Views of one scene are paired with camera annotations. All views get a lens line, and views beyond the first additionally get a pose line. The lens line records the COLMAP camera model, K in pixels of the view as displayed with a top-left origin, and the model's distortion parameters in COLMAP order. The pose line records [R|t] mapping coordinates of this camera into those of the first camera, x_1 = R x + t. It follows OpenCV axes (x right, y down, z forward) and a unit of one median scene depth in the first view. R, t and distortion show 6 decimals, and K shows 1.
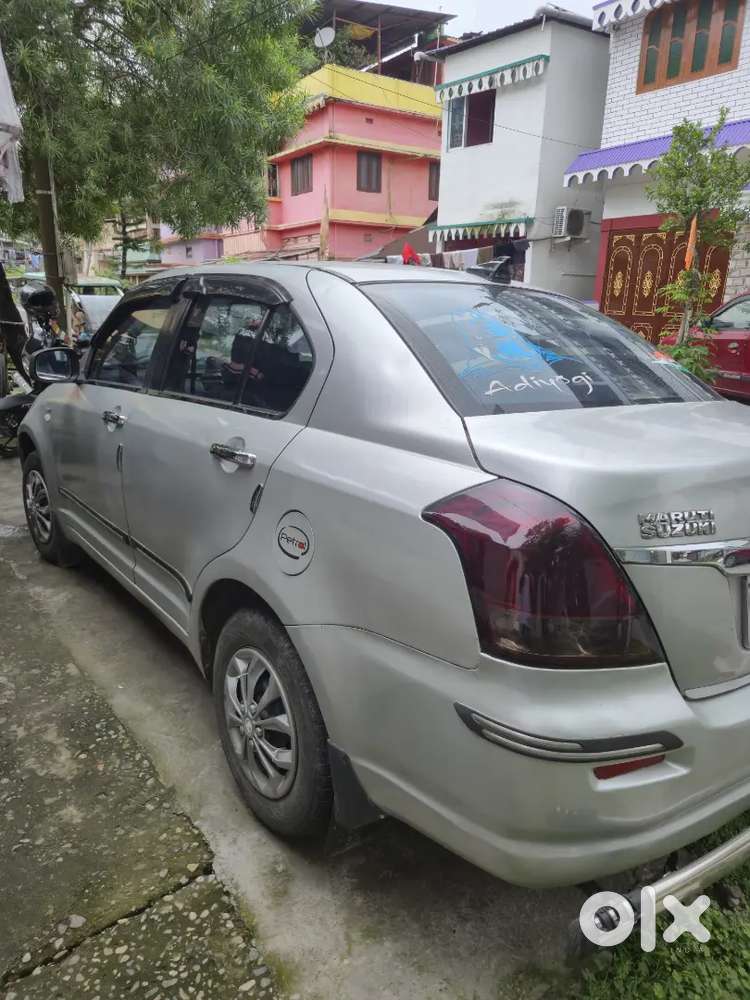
lens RADIAL K [[669.4, 0, 373.6], [0, 669.4, 489.6], [0, 0, 1]] dist [0.053978, -0.035133]
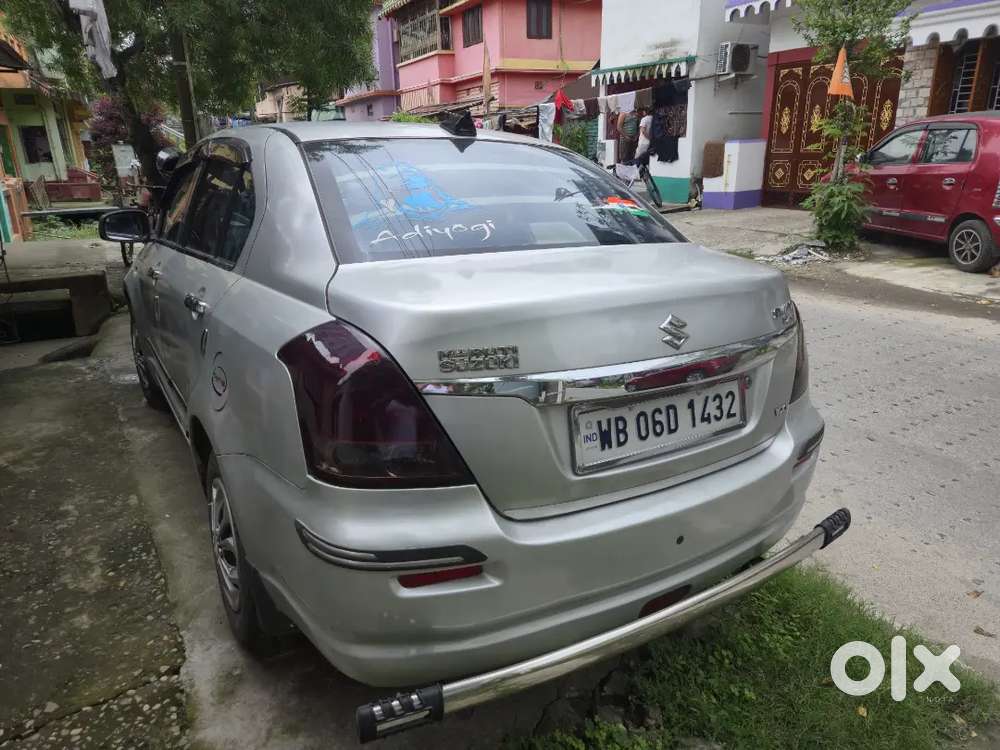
lens RADIAL K [[669.4, 0, 498.0], [0, 669.4, 351.6], [0, 0, 1]] dist [0.053978, -0.035133]
pose [[0.993593, -0.010754, -0.112506, 0.287284], [0.012812, 0.999763, 0.017586, 0.010050], [0.112290, -0.018915, 0.993495, -0.037037]]
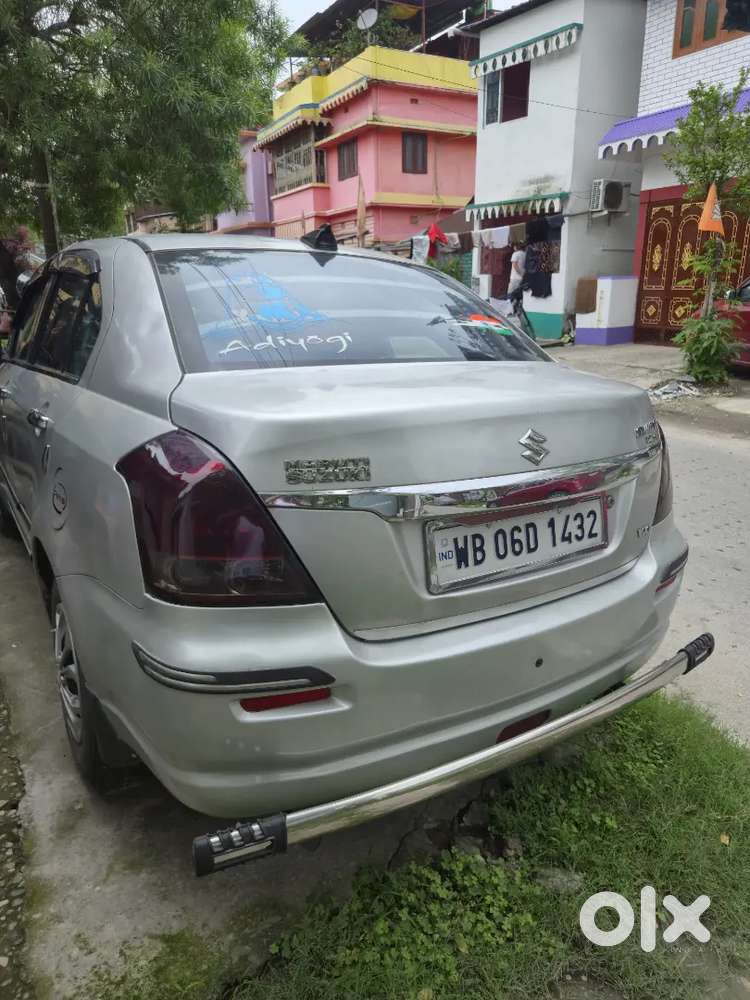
lens RADIAL K [[669.4, 0, 394.4], [0, 669.4, 487.6], [0, 0, 1]] dist [0.053978, -0.035133]
pose [[0.996689, -0.004799, -0.081166, 0.302820], [0.006191, 0.999838, 0.016914, 0.029146], [0.081072, -0.017361, 0.996557, -0.010369]]
